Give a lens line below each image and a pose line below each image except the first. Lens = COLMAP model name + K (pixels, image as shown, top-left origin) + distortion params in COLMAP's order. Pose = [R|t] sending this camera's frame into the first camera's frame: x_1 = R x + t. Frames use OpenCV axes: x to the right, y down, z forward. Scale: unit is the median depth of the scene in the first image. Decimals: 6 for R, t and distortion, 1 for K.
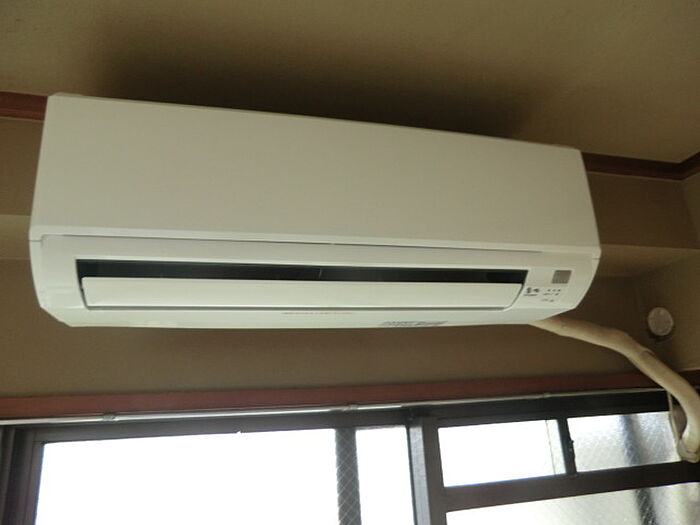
lens RADIAL K [[500.5, 0, 351.1], [0, 500.5, 258.3], [0, 0, 1]] dist [-0.020508, 0.004032]
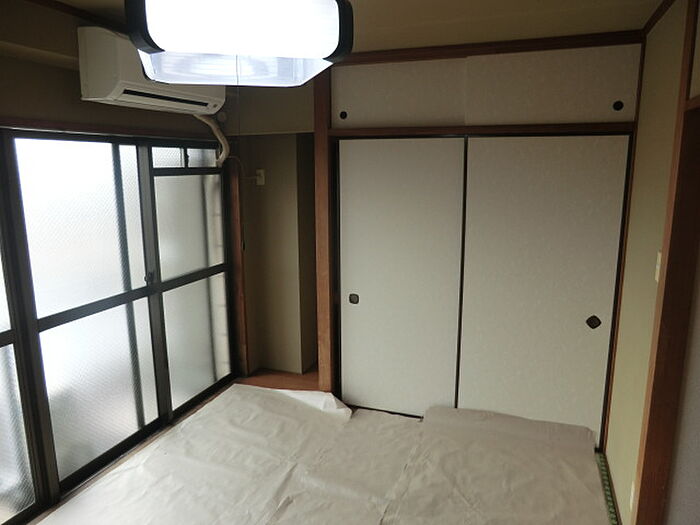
lens RADIAL K [[500.5, 0, 351.1], [0, 500.5, 258.3], [0, 0, 1]] dist [-0.020508, 0.004032]
pose [[0.570295, -0.093612, 0.816088, -1.400779], [-0.304724, 0.898488, 0.316010, -0.281662], [-0.762828, -0.428901, 0.483877, -1.319303]]
